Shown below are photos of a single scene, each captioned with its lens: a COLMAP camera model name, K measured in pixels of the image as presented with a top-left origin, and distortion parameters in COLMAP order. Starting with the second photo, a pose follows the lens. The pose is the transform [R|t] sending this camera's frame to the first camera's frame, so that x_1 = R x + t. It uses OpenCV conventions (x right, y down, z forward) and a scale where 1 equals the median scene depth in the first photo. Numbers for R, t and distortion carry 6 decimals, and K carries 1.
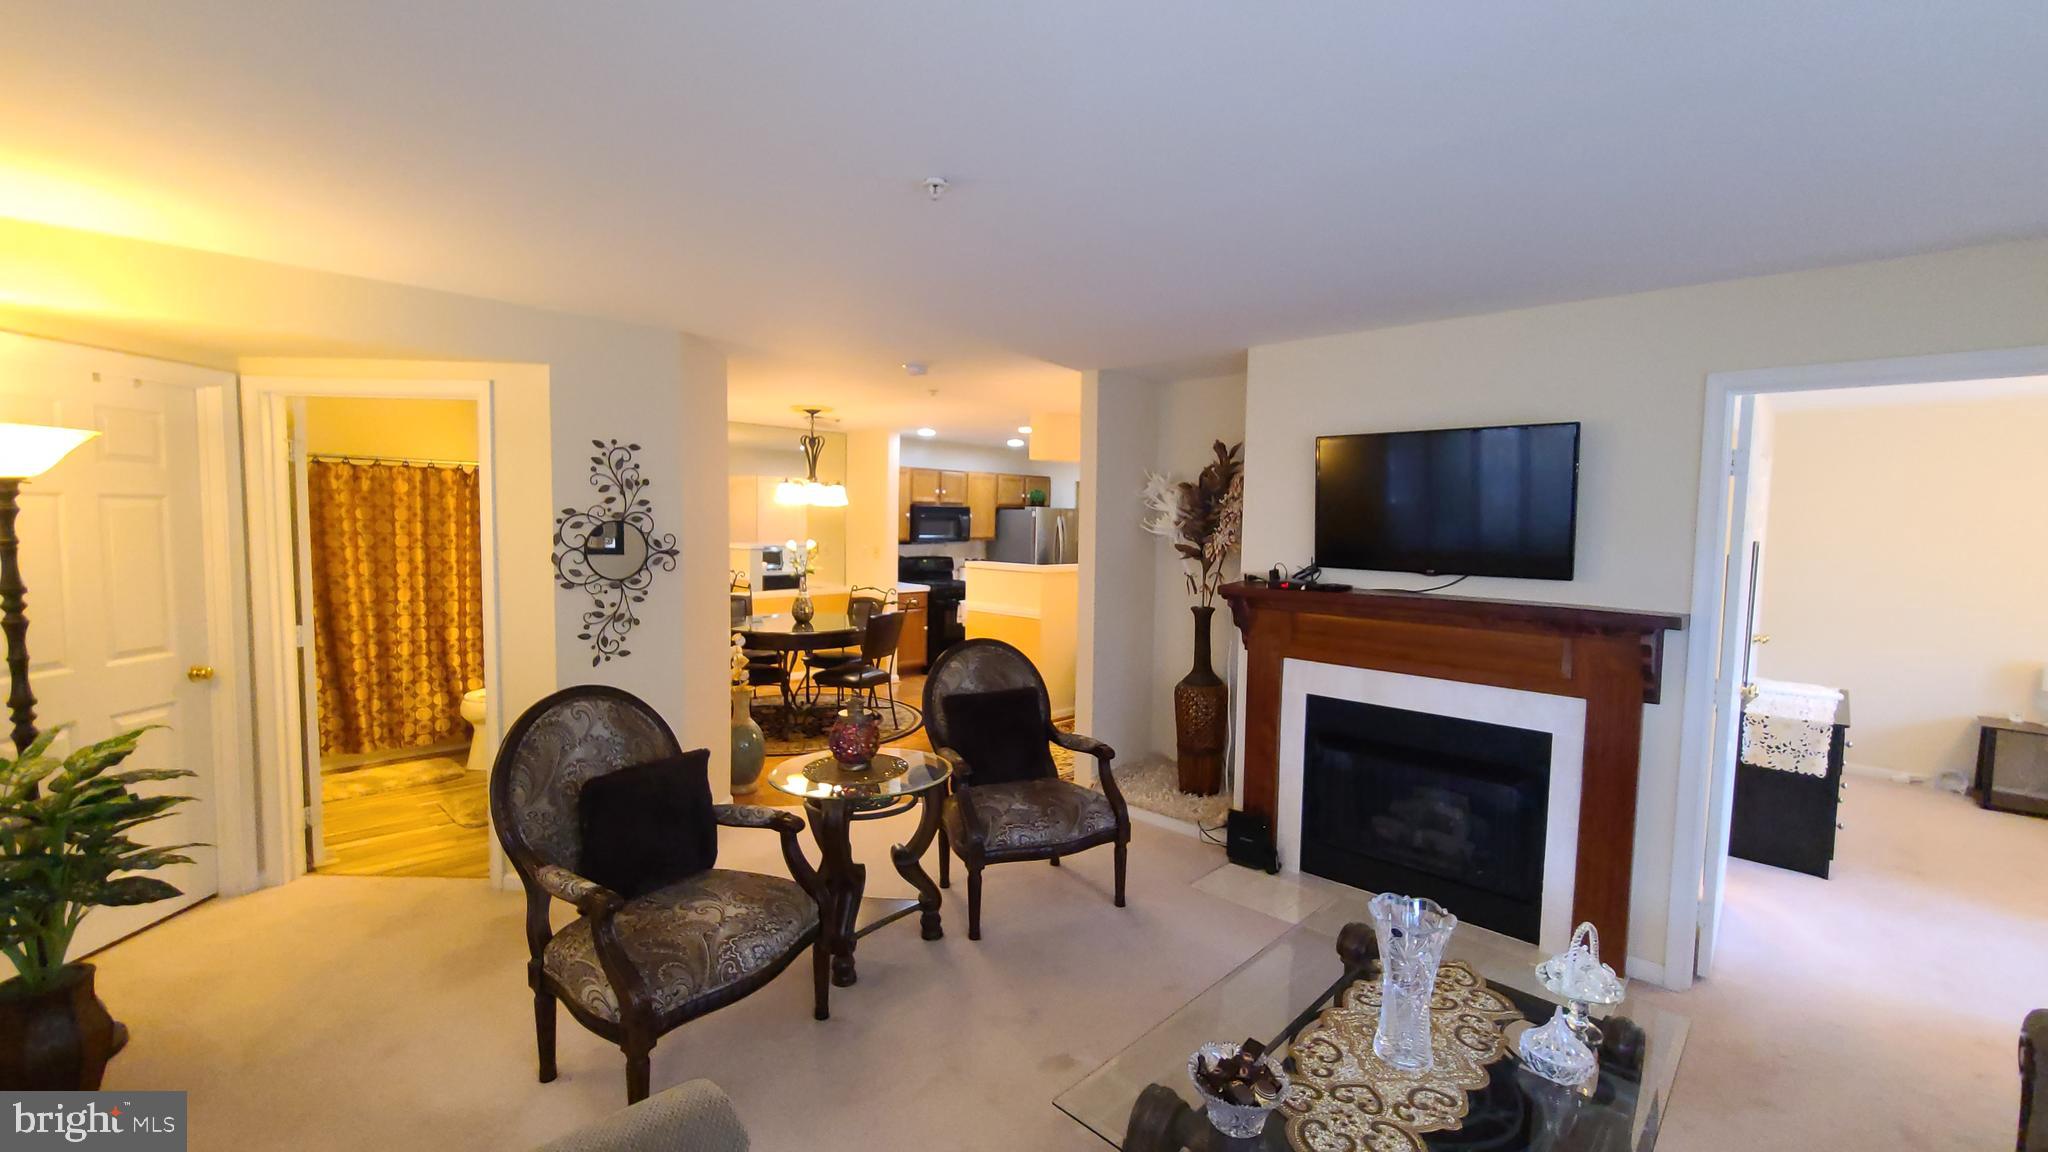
lens RADIAL K [[840.5, 0, 1023.0], [0, 840.5, 574.4], [0, 0, 1]] dist [-0.002732, -0.000957]
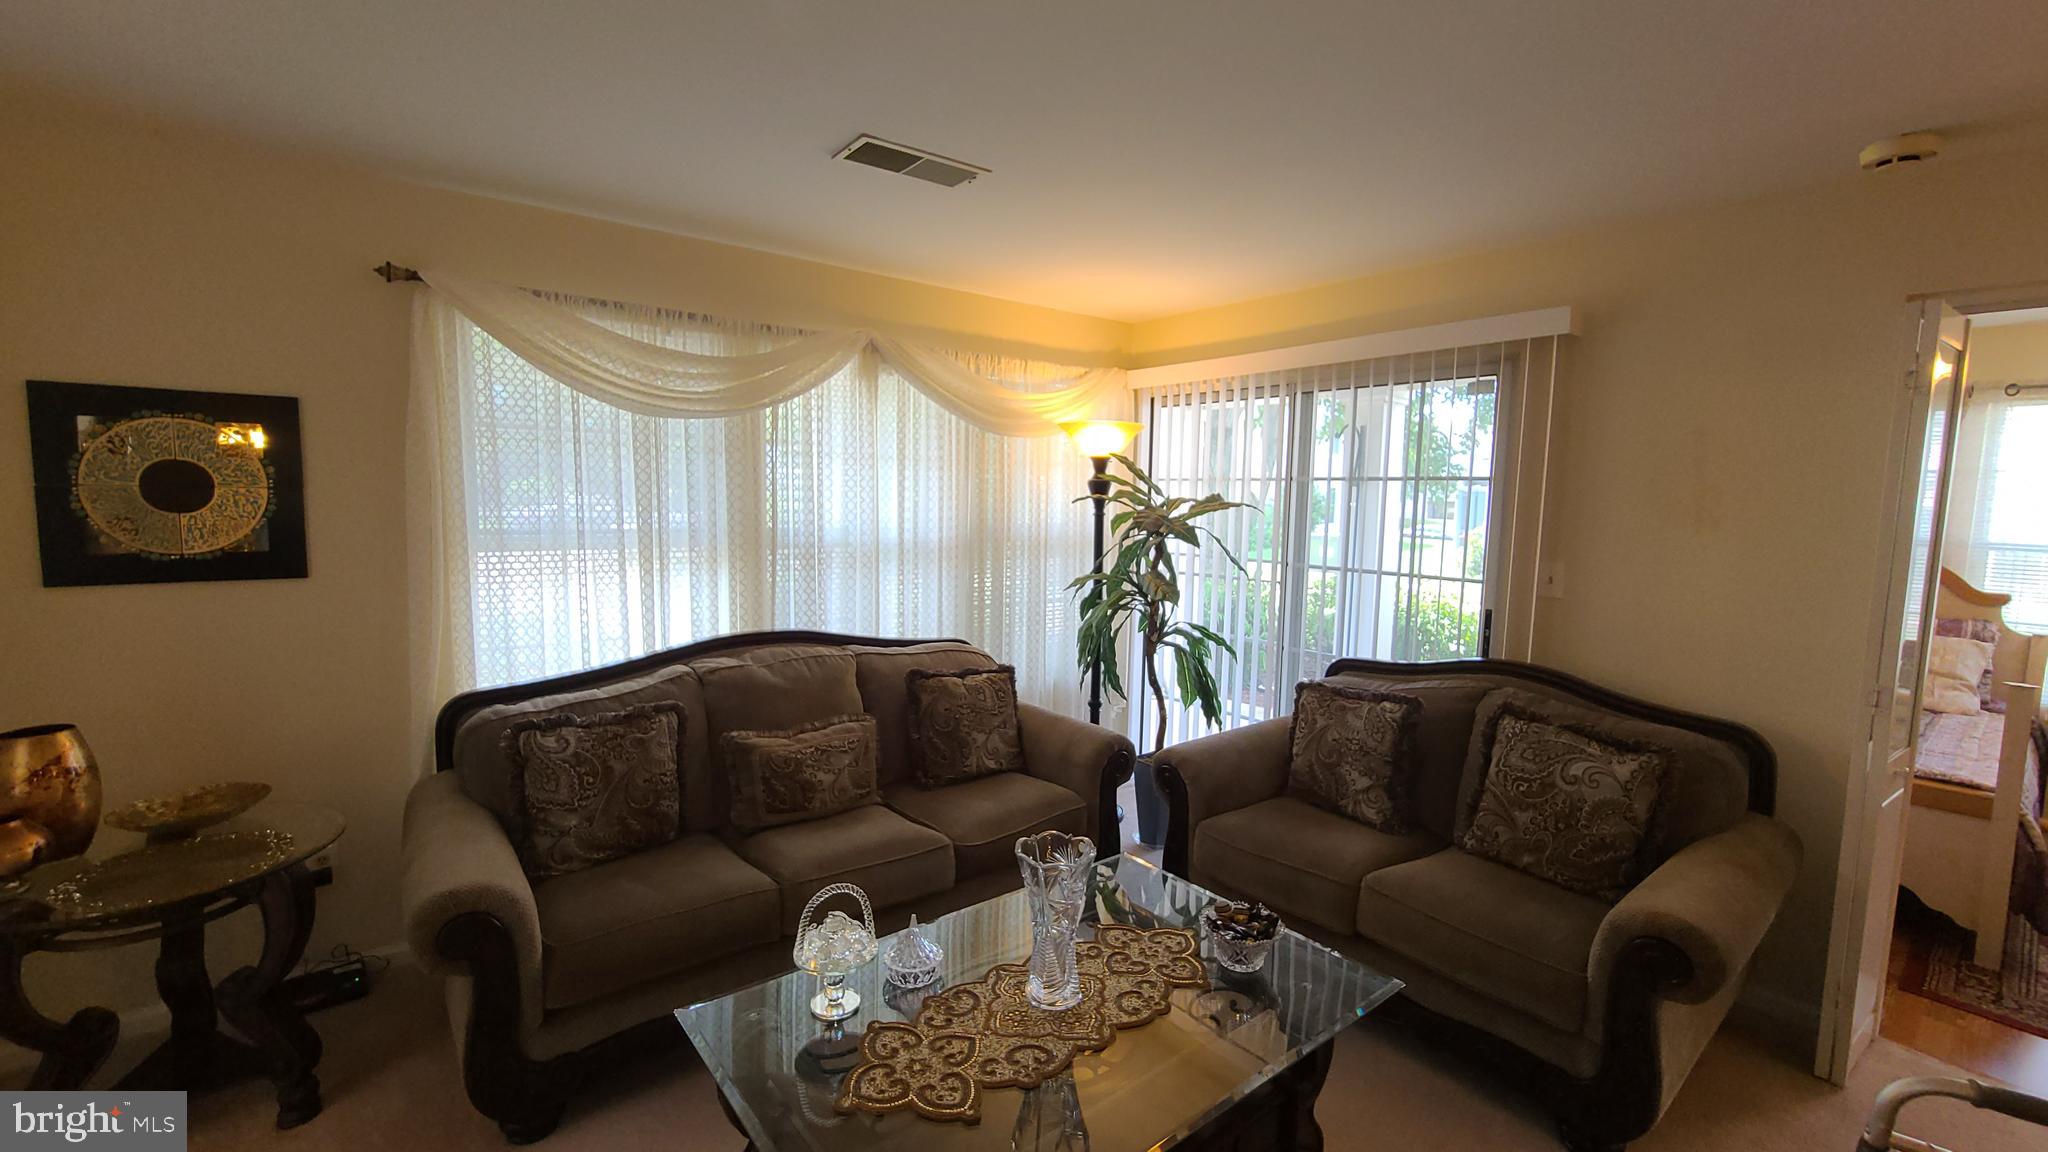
lens RADIAL K [[840.5, 0, 1023.0], [0, 840.5, 574.4], [0, 0, 1]] dist [-0.002732, -0.000957]
pose [[-0.990977, -0.049779, 0.124446, 0.177554], [-0.028481, 0.985478, 0.167400, -0.033606], [-0.130972, 0.162345, -0.978003, 0.857414]]
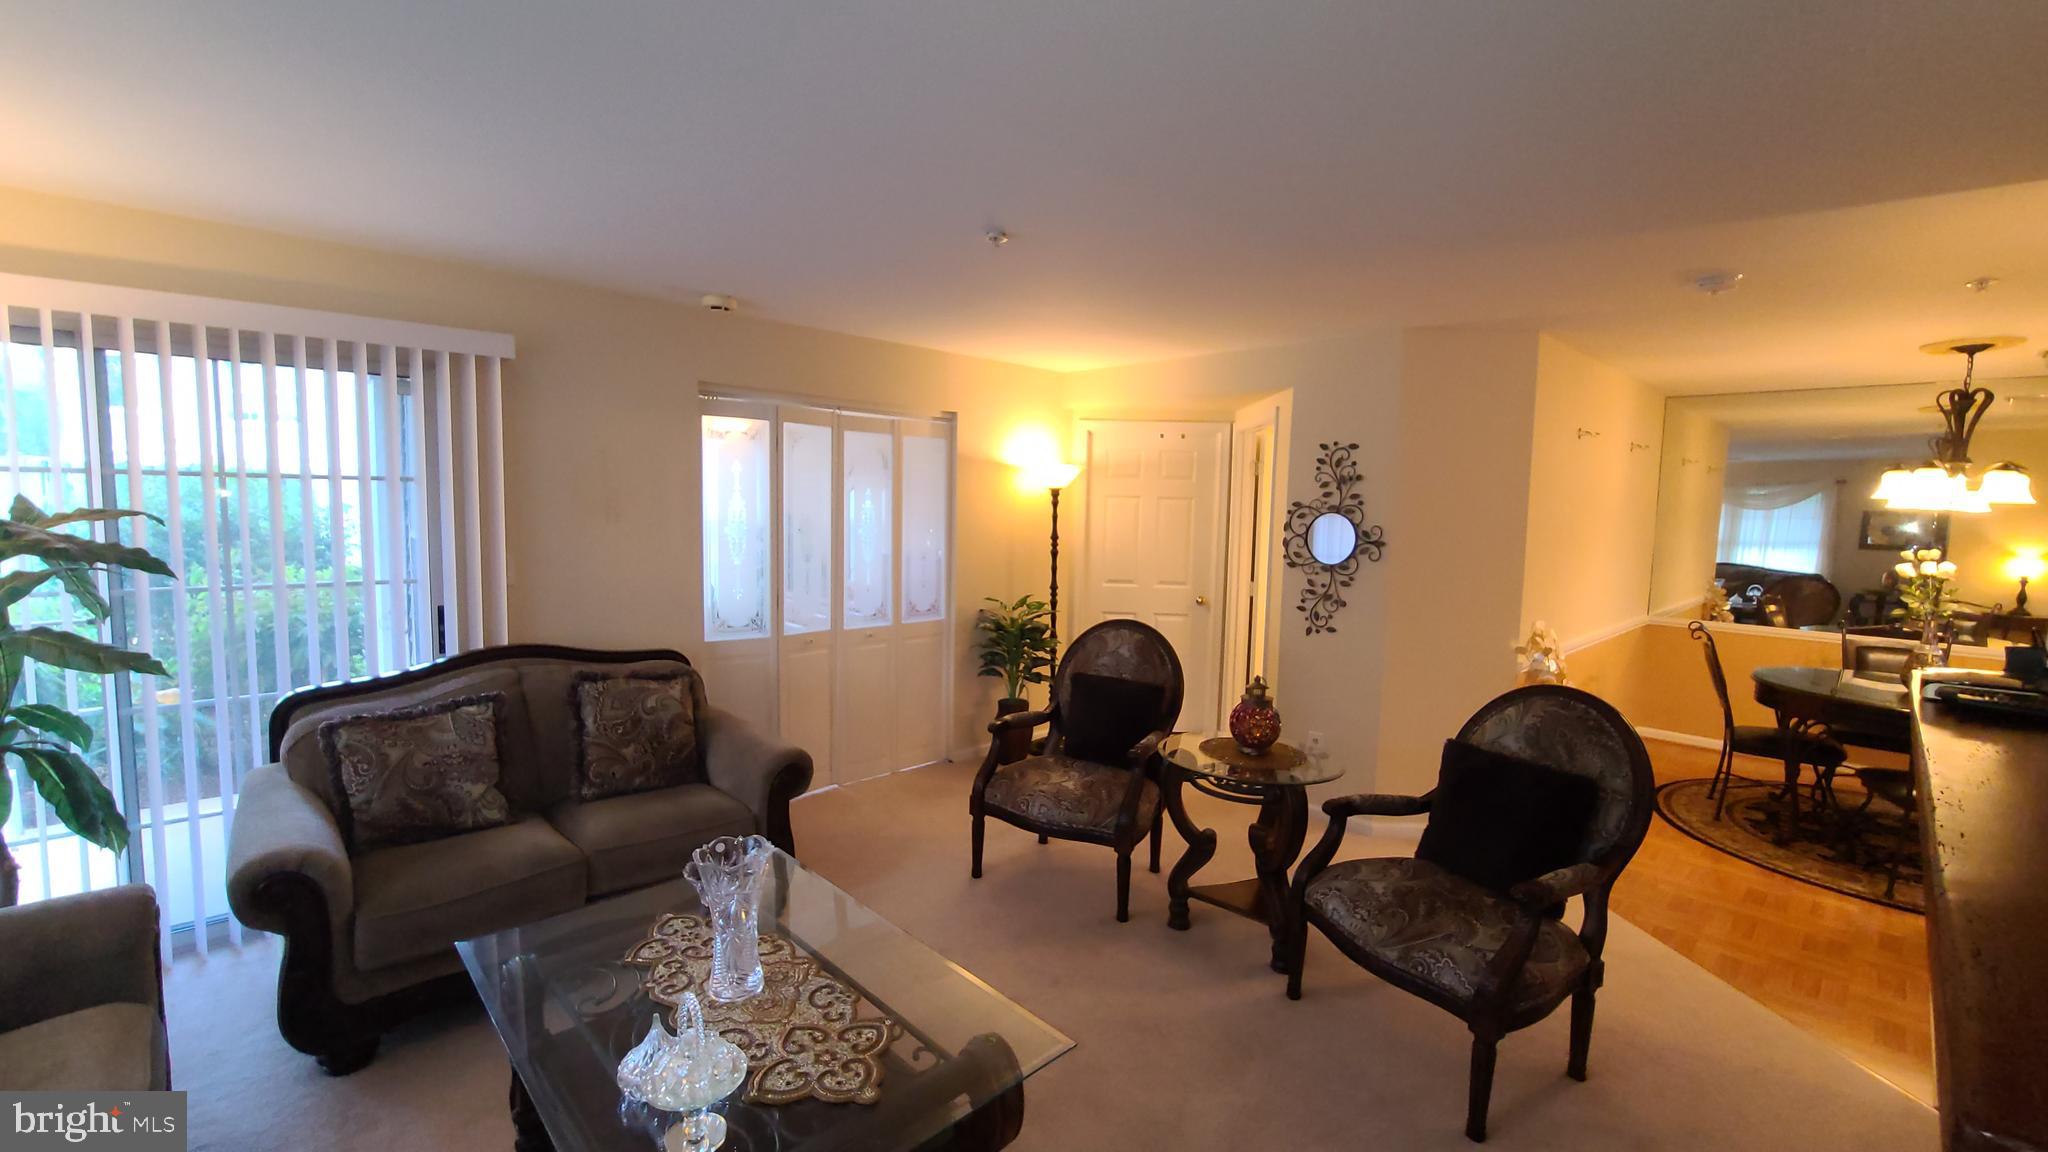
lens RADIAL K [[840.5, 0, 1023.0], [0, 840.5, 574.4], [0, 0, 1]] dist [-0.002732, -0.000957]
pose [[-0.041474, 0.065175, -0.997012, 0.659314], [-0.091731, 0.993407, 0.068755, -0.019788], [0.994920, 0.094308, -0.035221, 0.611573]]
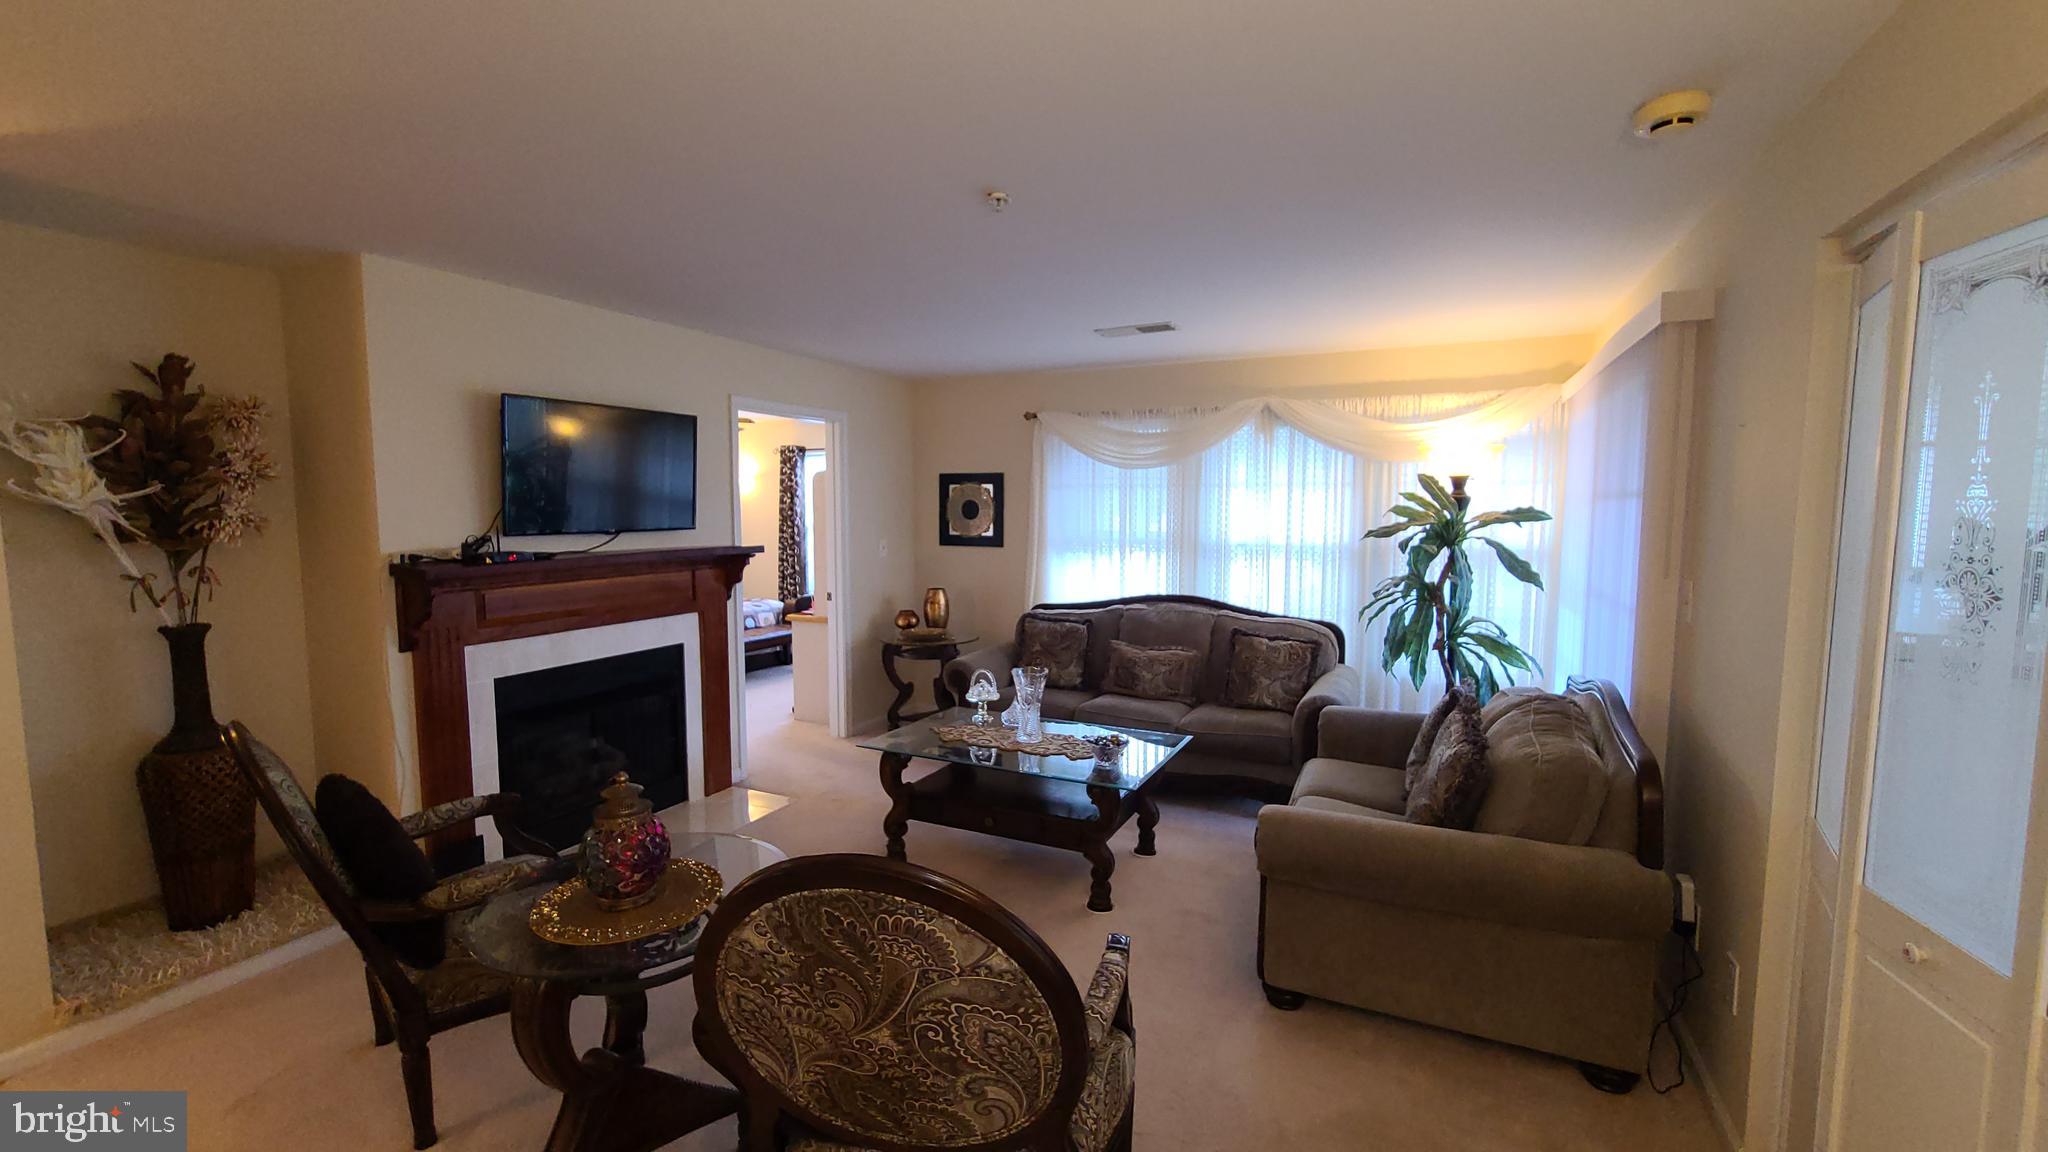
lens RADIAL K [[840.5, 0, 1023.0], [0, 840.5, 574.4], [0, 0, 1]] dist [-0.002732, -0.000957]
pose [[-0.312410, -0.098689, 0.944807, -0.684014], [0.057683, 0.990783, 0.122565, -0.046164], [-0.948194, 0.092790, -0.303838, 0.737832]]
